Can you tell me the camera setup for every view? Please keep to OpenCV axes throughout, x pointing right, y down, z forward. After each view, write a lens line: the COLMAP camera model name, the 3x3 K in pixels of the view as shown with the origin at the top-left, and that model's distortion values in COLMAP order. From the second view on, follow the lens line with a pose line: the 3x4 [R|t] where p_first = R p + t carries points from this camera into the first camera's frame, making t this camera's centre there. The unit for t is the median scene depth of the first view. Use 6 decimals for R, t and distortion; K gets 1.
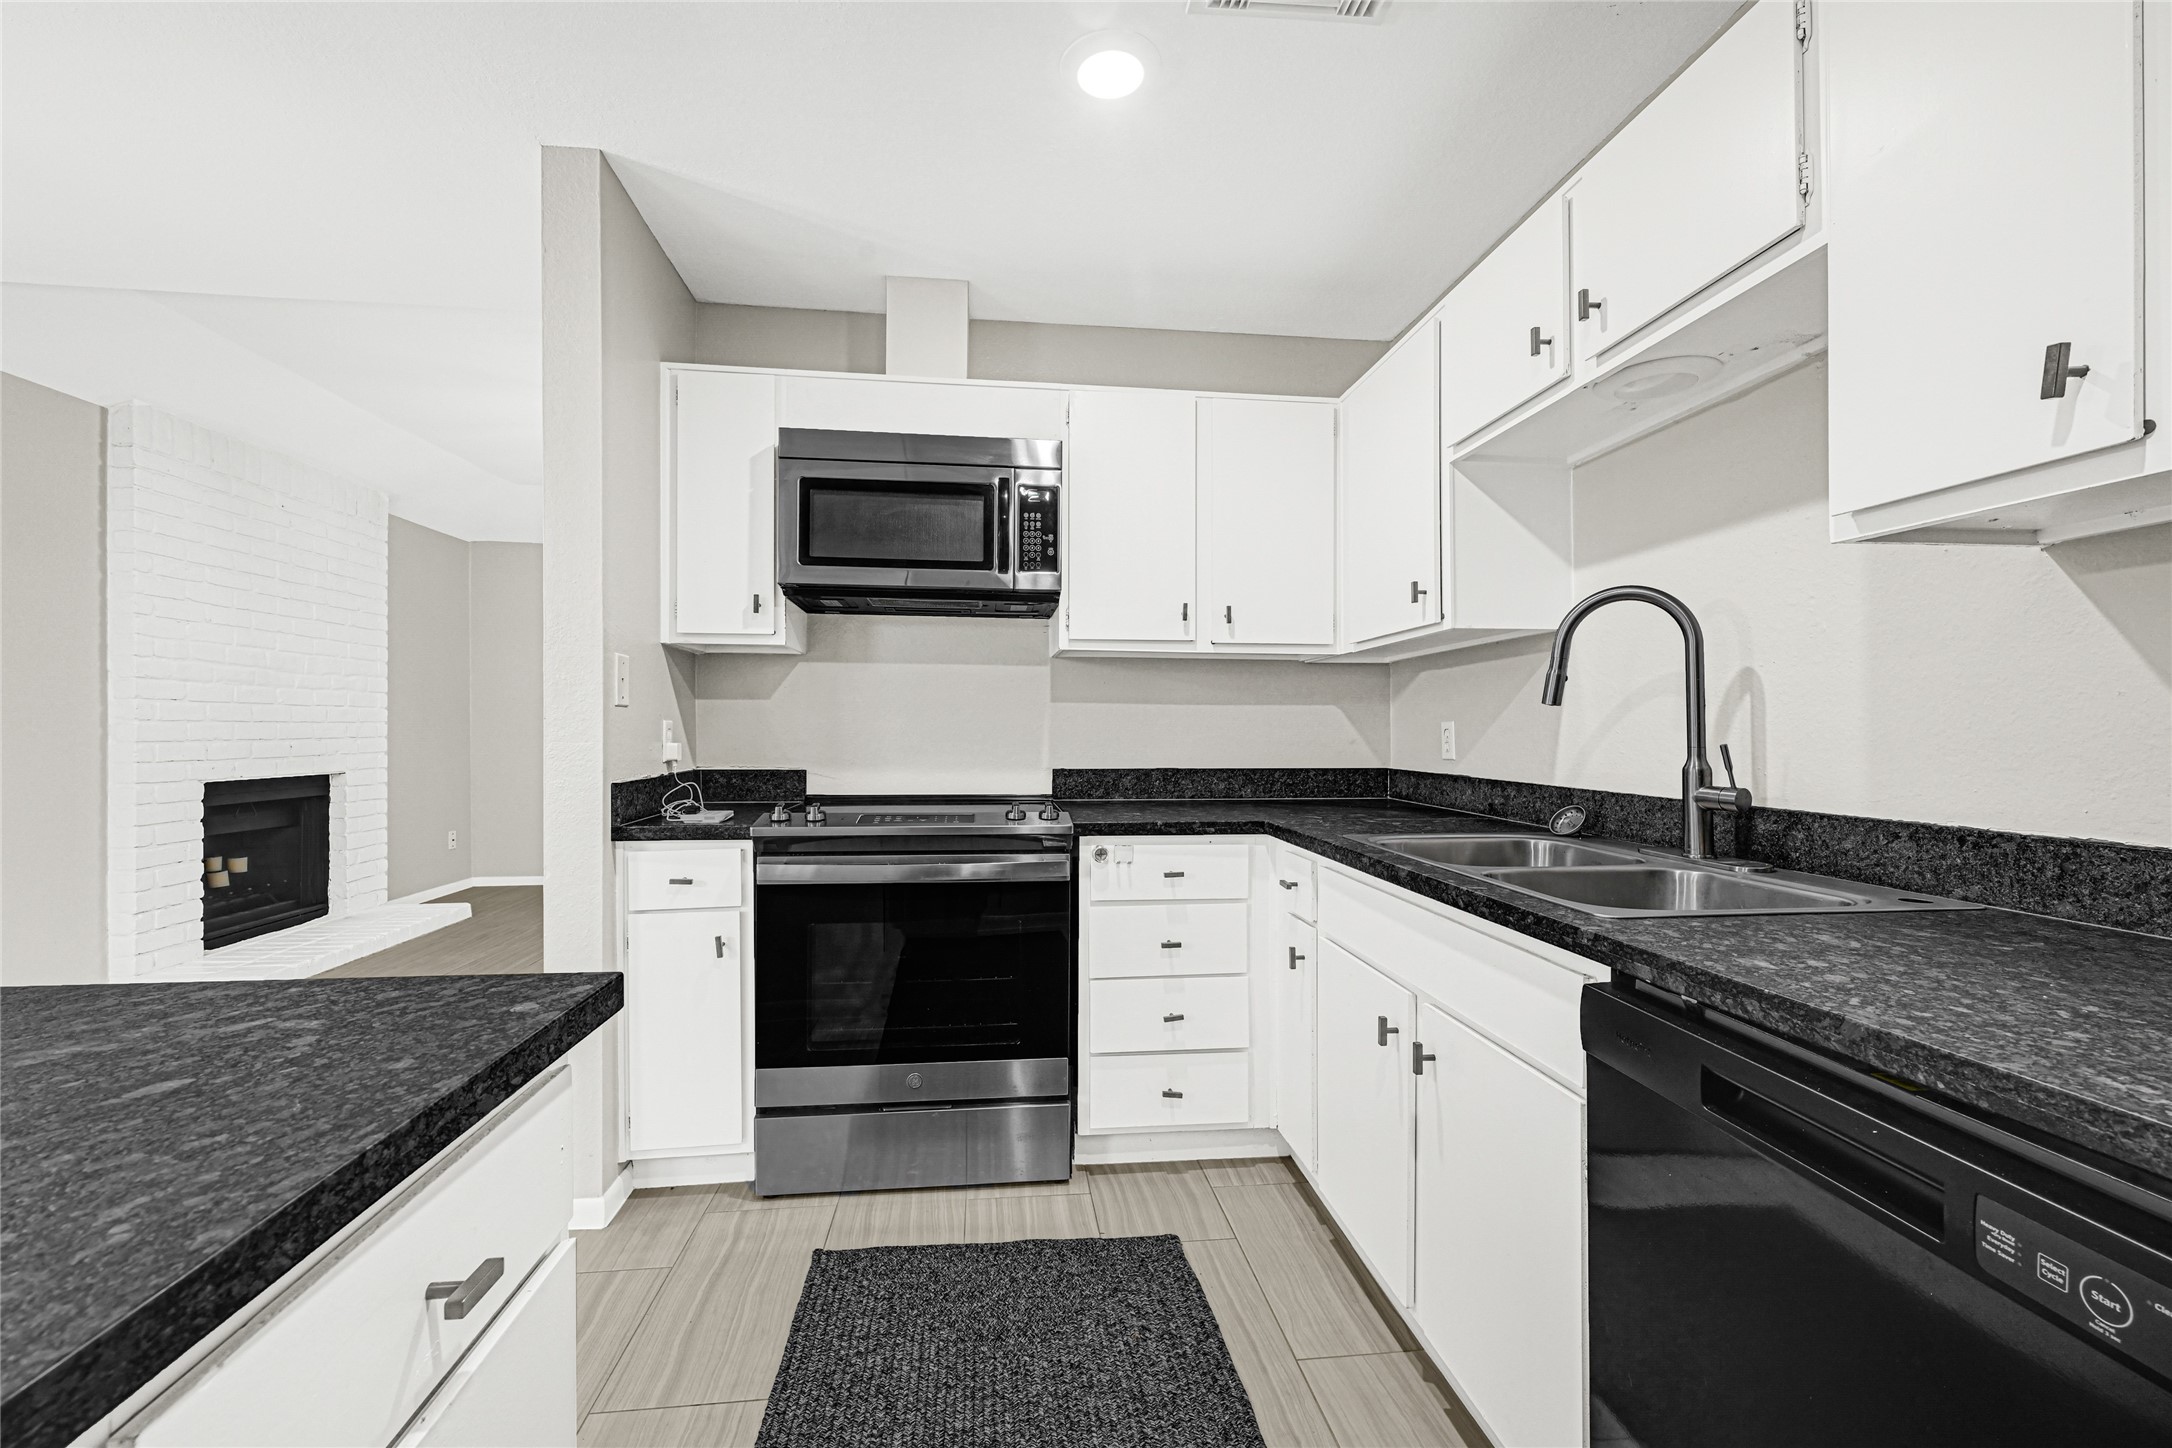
lens RADIAL K [[890.6, 0, 1087.9], [0, 890.6, 719.5], [0, 0, 1]] dist [0.001287, 0.000093]
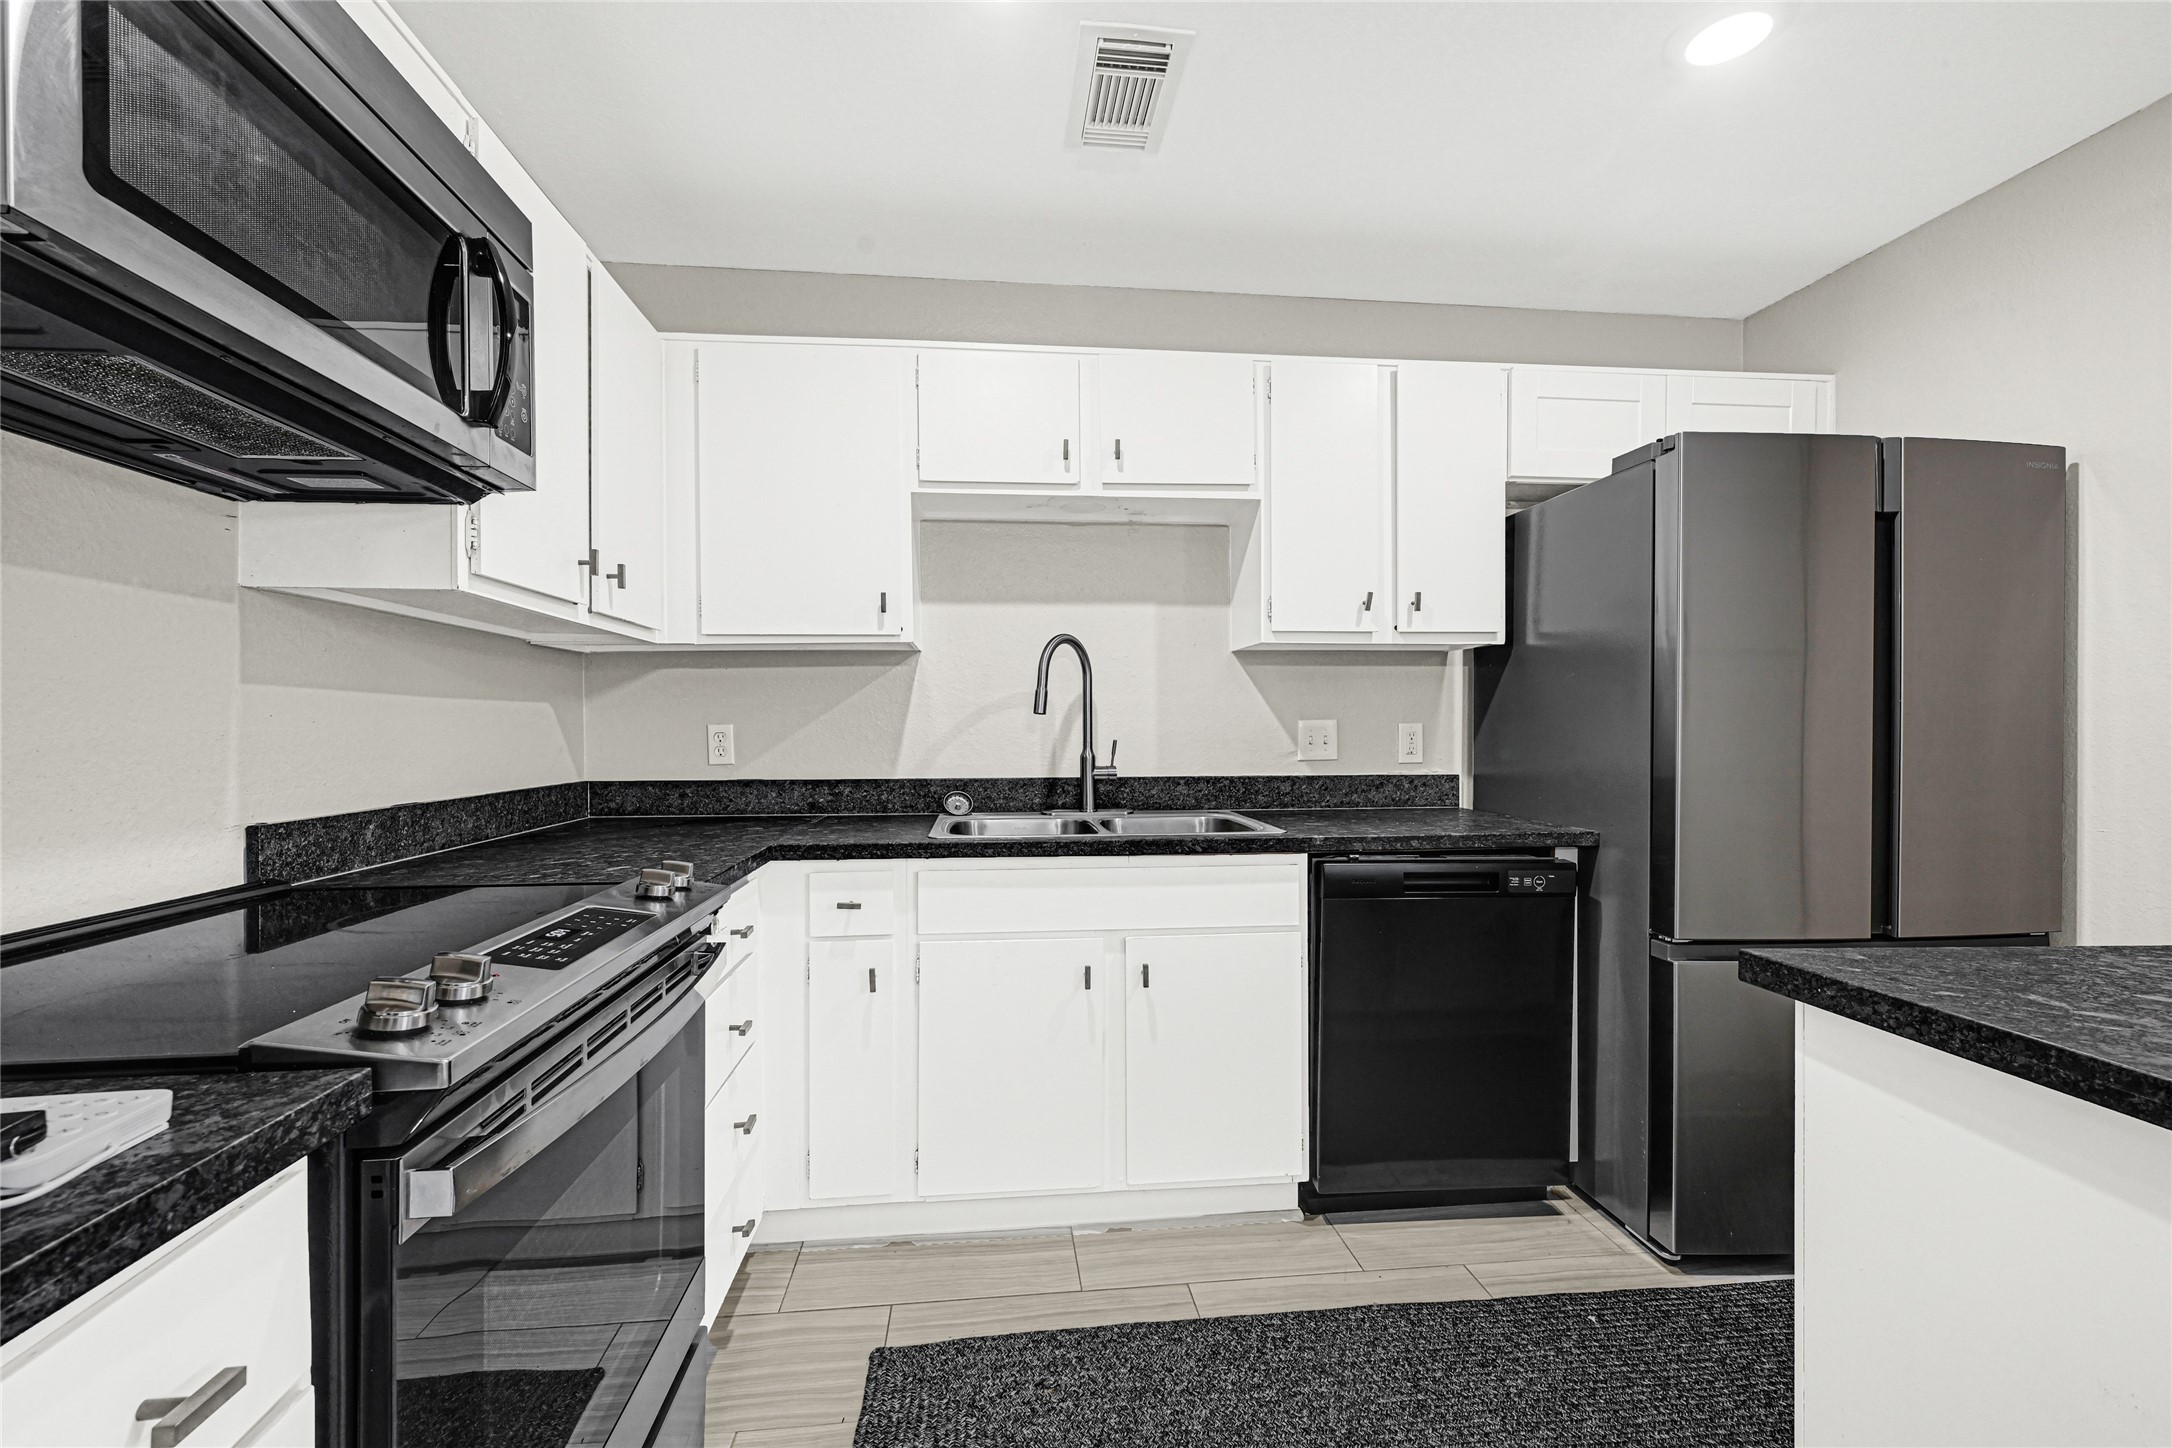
lens RADIAL K [[890.6, 0, 1085.5], [0, 890.6, 731.4], [0, 0, 1]] dist [0.001287, 0.000093]
pose [[-0.003725, -0.006003, 0.999975, -0.767076], [-0.005828, 0.999965, 0.005981, 0.001846], [-0.999976, -0.005805, -0.003760, 0.863755]]
